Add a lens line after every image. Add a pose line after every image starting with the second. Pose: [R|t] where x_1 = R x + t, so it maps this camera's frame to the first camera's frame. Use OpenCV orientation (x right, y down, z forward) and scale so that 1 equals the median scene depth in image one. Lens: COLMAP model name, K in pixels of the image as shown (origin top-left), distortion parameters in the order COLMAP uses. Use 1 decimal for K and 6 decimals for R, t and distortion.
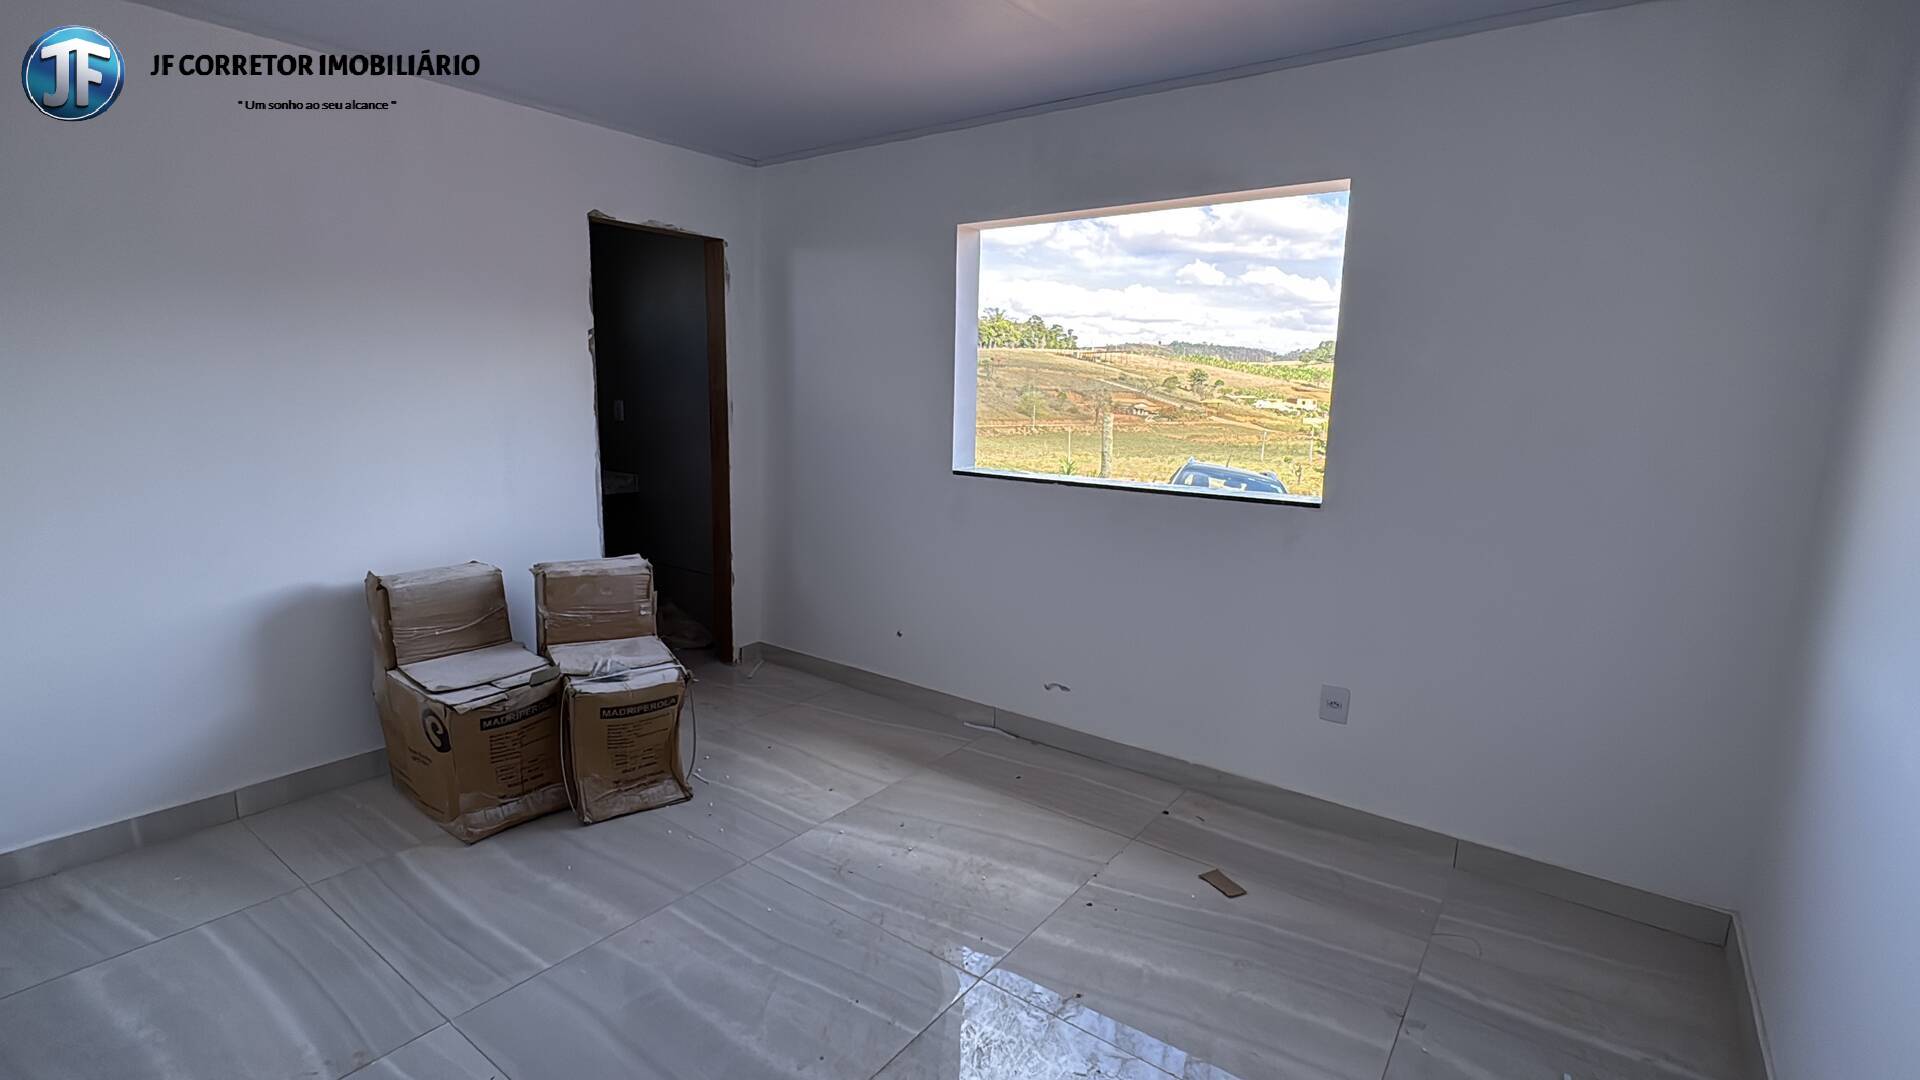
lens RADIAL K [[882.7, 0, 960.0], [0, 882.7, 540.0], [0, 0, 1]] dist [0.001273, 0.000765]
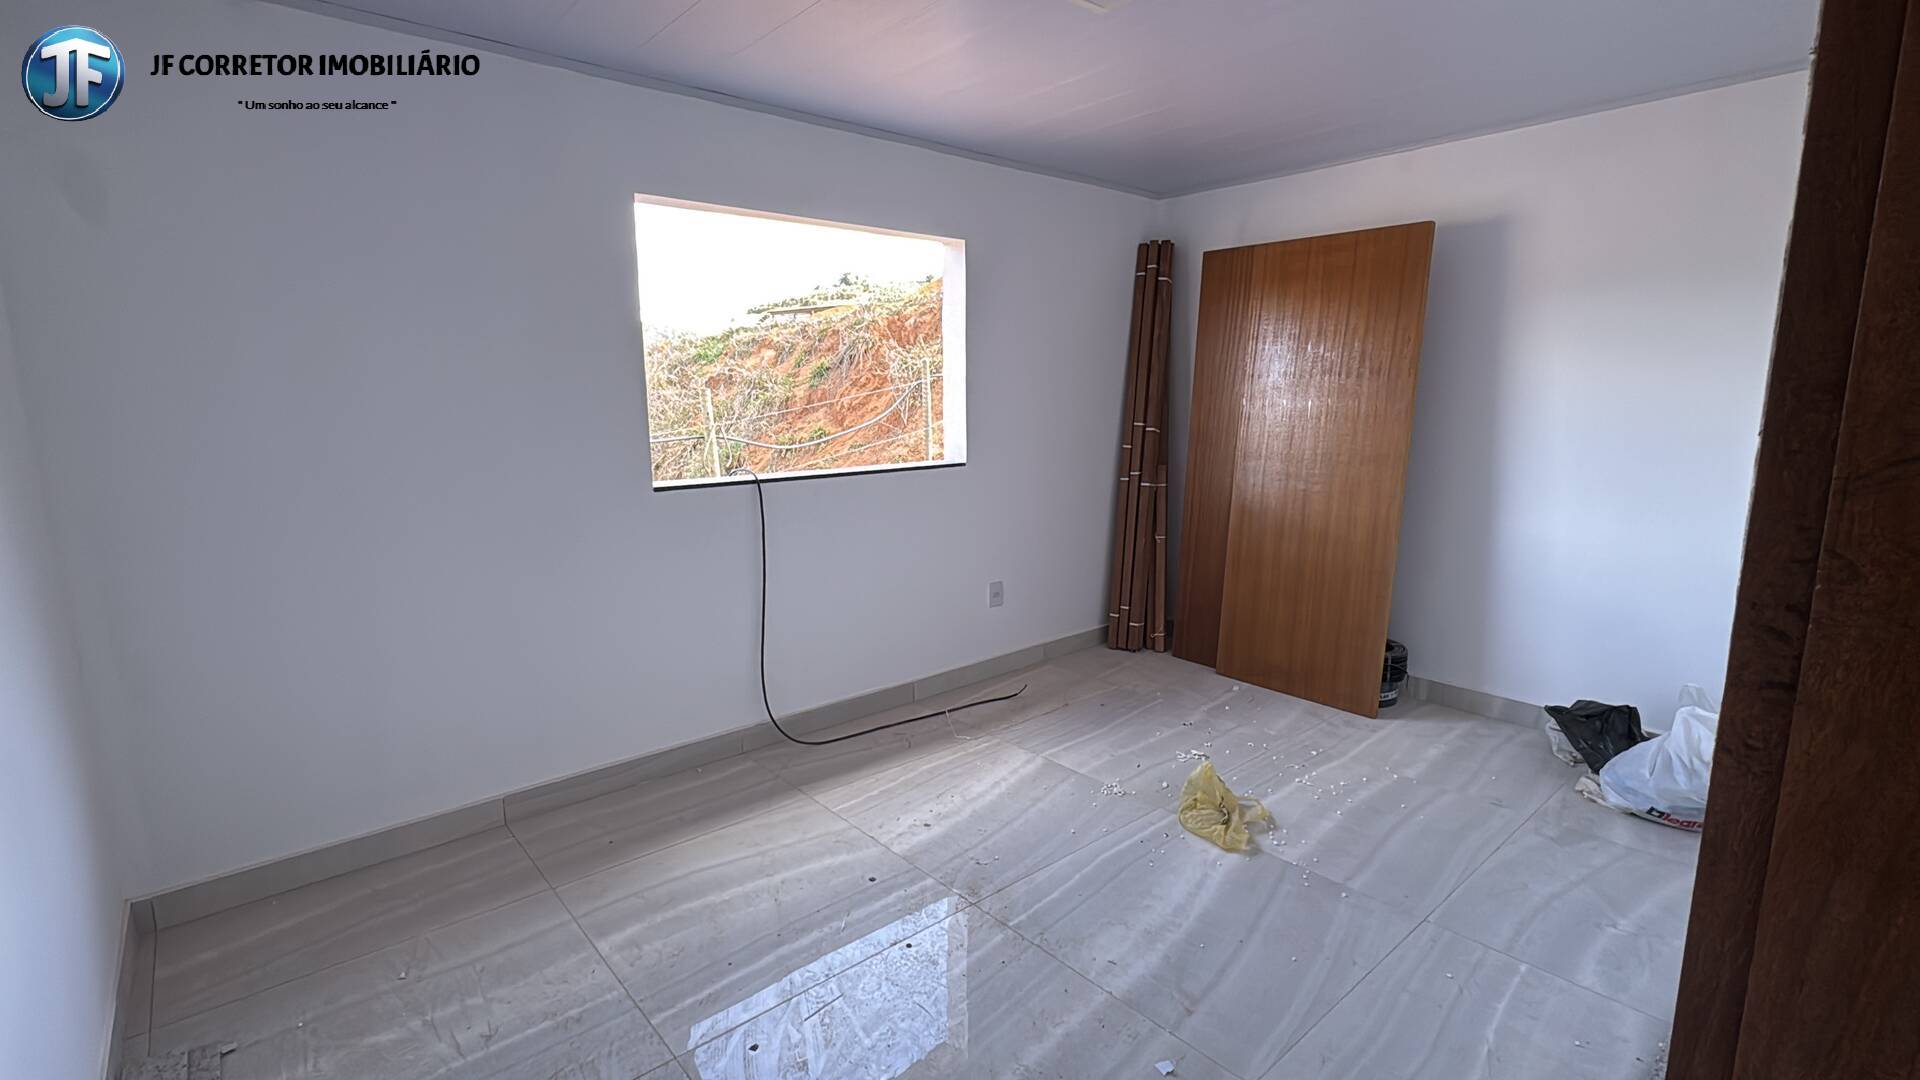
lens RADIAL K [[882.7, 0, 960.0], [0, 882.7, 540.0], [0, 0, 1]] dist [0.001273, 0.000765]
pose [[0.233680, -0.186682, 0.954224, -0.977247], [0.185469, 0.971934, 0.144727, -0.126910], [-0.954460, 0.143159, 0.261746, 0.649196]]
